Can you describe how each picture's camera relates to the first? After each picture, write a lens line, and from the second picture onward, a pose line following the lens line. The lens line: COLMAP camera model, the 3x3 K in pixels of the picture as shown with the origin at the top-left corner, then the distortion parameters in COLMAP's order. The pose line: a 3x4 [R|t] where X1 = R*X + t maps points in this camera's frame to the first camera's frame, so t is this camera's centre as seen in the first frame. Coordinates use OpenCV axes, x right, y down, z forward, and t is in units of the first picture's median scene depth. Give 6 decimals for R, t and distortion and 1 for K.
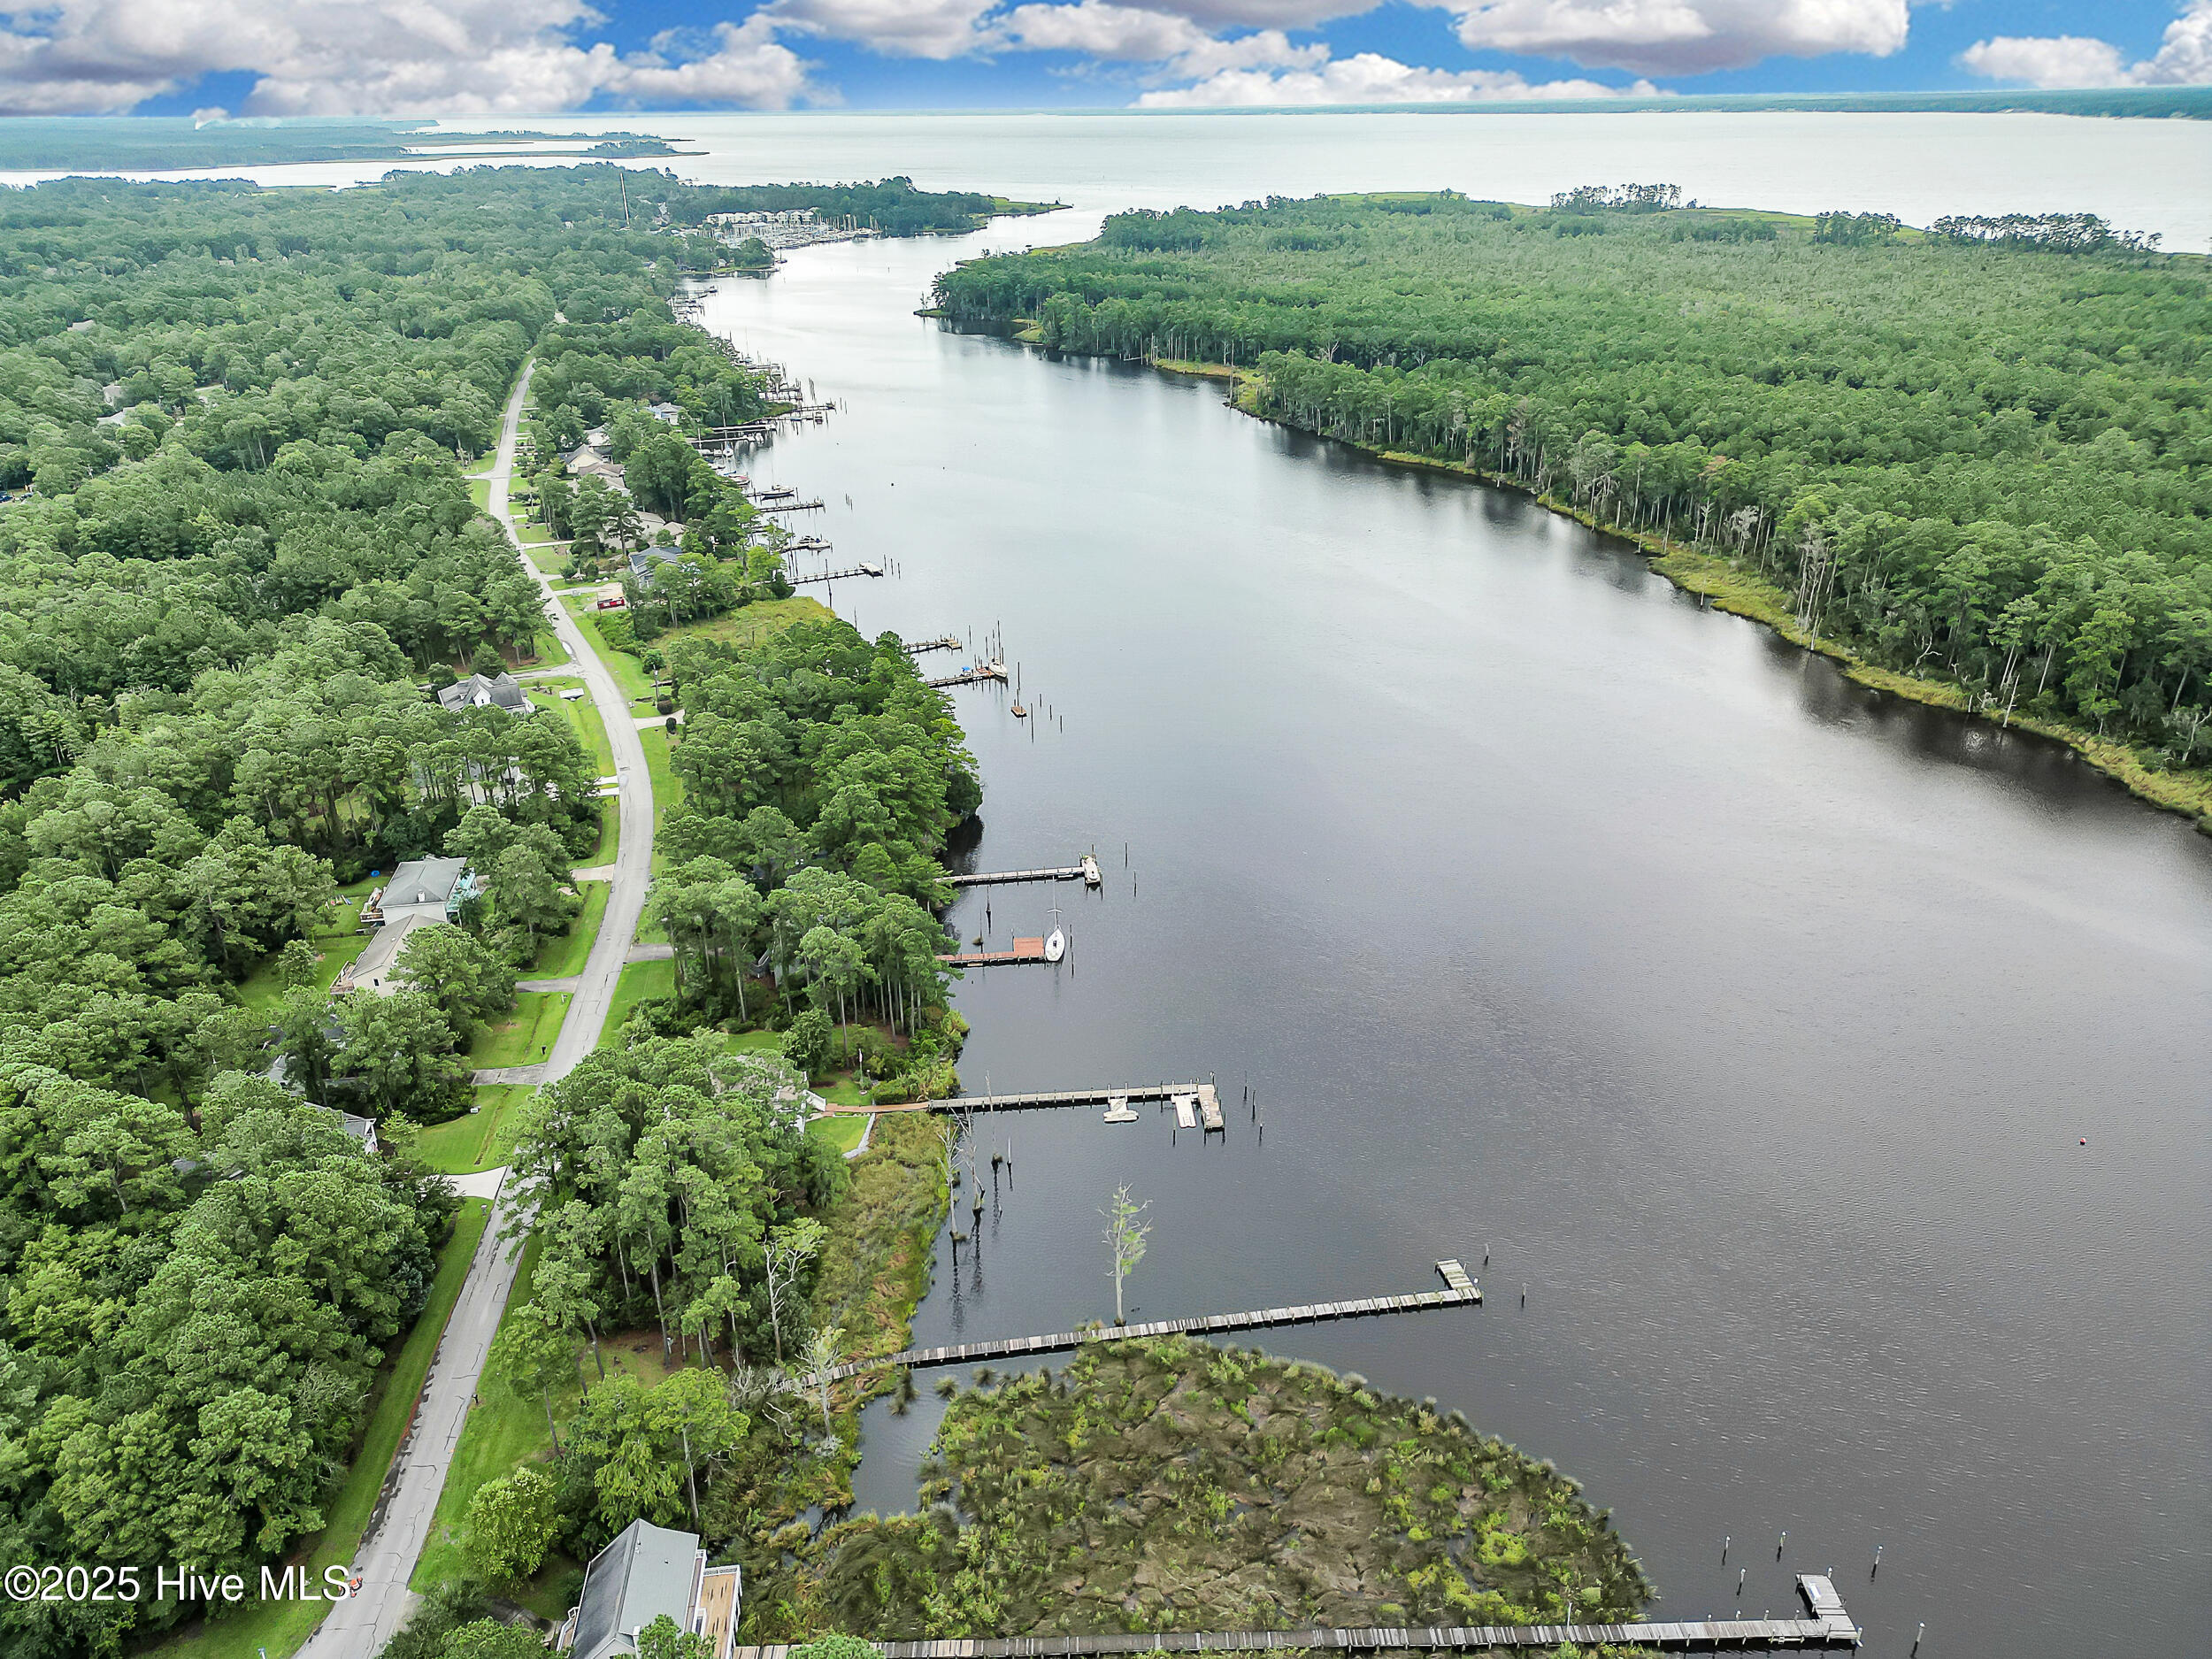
lens RADIAL K [[1552.1, 0, 1082.4], [0, 1552.1, 824.9], [0, 0, 1]] dist [0.039108, -0.039068]
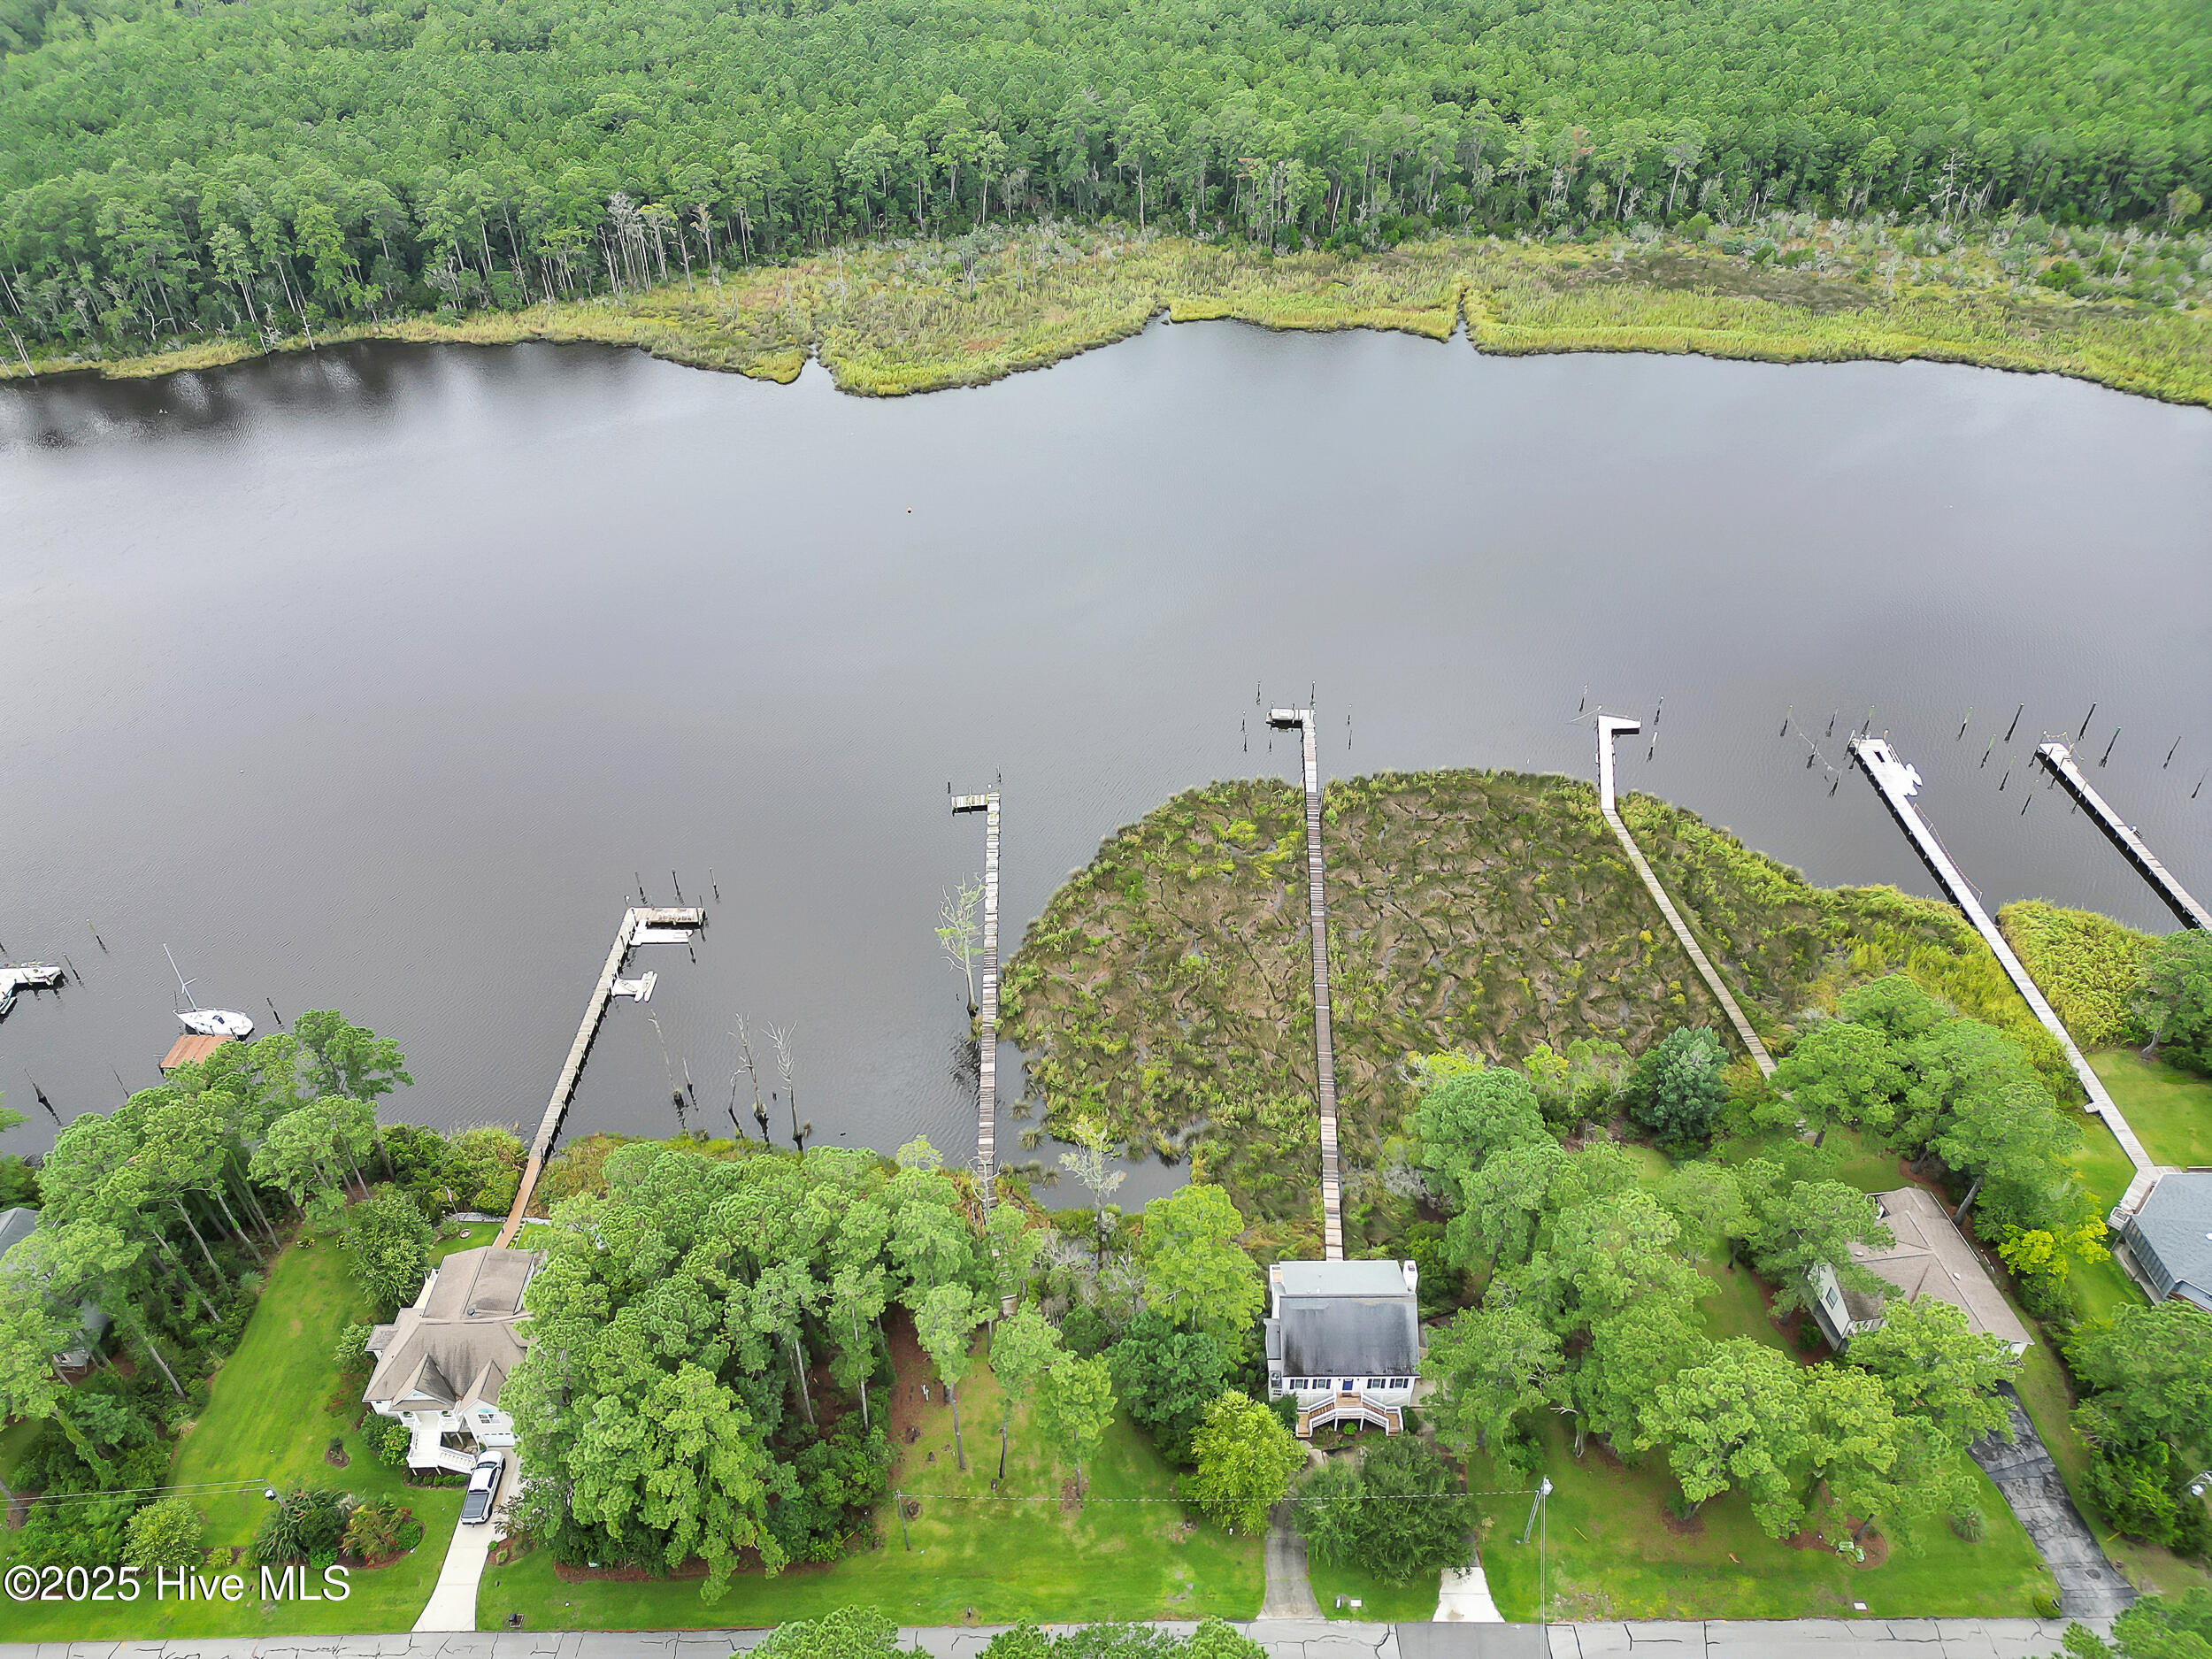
lens RADIAL K [[1552.1, 0, 1082.4], [0, 1552.1, 824.9], [0, 0, 1]] dist [0.039108, -0.039068]
pose [[0.103668, -0.607391, 0.787610, -0.461443], [0.434794, 0.739880, 0.513354, -0.176901], [-0.894543, 0.289230, 0.340792, 0.353111]]
